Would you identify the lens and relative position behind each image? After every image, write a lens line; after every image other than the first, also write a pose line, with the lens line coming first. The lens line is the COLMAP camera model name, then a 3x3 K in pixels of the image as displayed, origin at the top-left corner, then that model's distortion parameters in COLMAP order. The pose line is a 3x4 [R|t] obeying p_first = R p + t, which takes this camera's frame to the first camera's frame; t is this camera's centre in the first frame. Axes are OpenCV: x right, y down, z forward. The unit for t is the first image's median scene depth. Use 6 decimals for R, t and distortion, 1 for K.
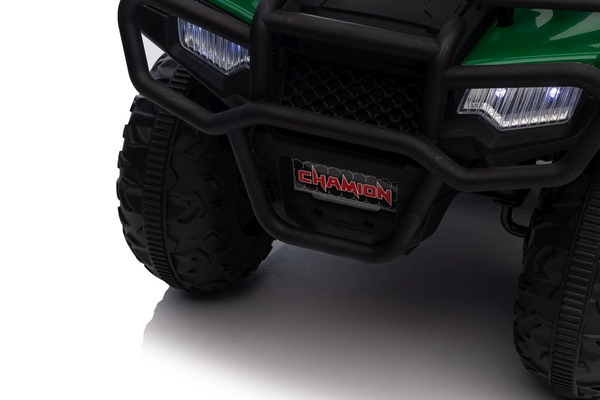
lens RADIAL K [[1305.1, 0, 300.0], [0, 1305.1, 200.0], [0, 0, 1]] dist [0.019192, -0.044727]
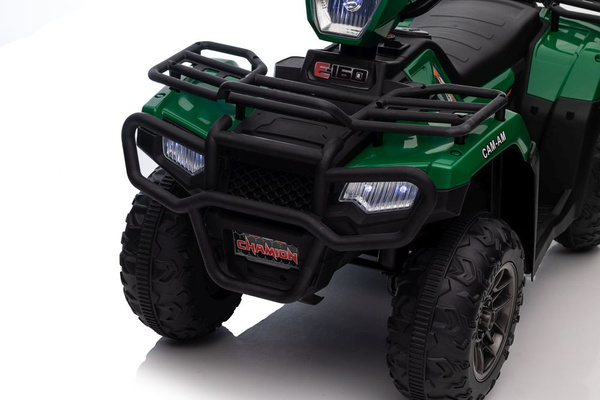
lens RADIAL K [[1305.1, 0, 300.0], [0, 1305.1, 200.0], [0, 0, 1]] dist [0.019192, -0.044727]
pose [[0.998224, 0.028706, -0.052193, 0.146741], [-0.035556, 0.990145, -0.135457, 0.130798], [0.047790, 0.137072, 0.989408, -0.465877]]
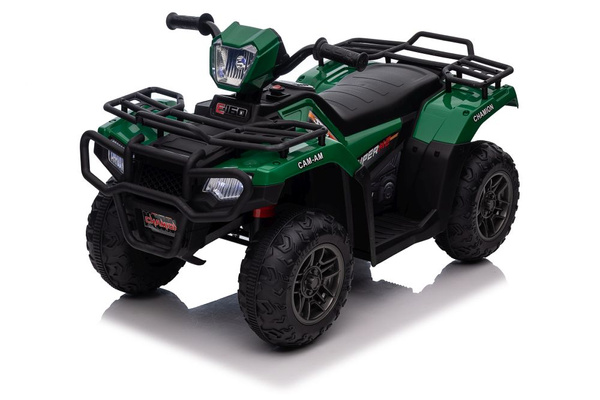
lens RADIAL K [[1551.9, 0, 300.0], [0, 1551.9, 200.0], [0, 0, 1]] dist [-0.102737, -0.330124]
pose [[0.965701, 0.074774, -0.248658, 0.917040], [-0.123099, 0.975023, -0.184871, 0.409415], [0.228623, 0.209139, 0.950785, -1.472456]]
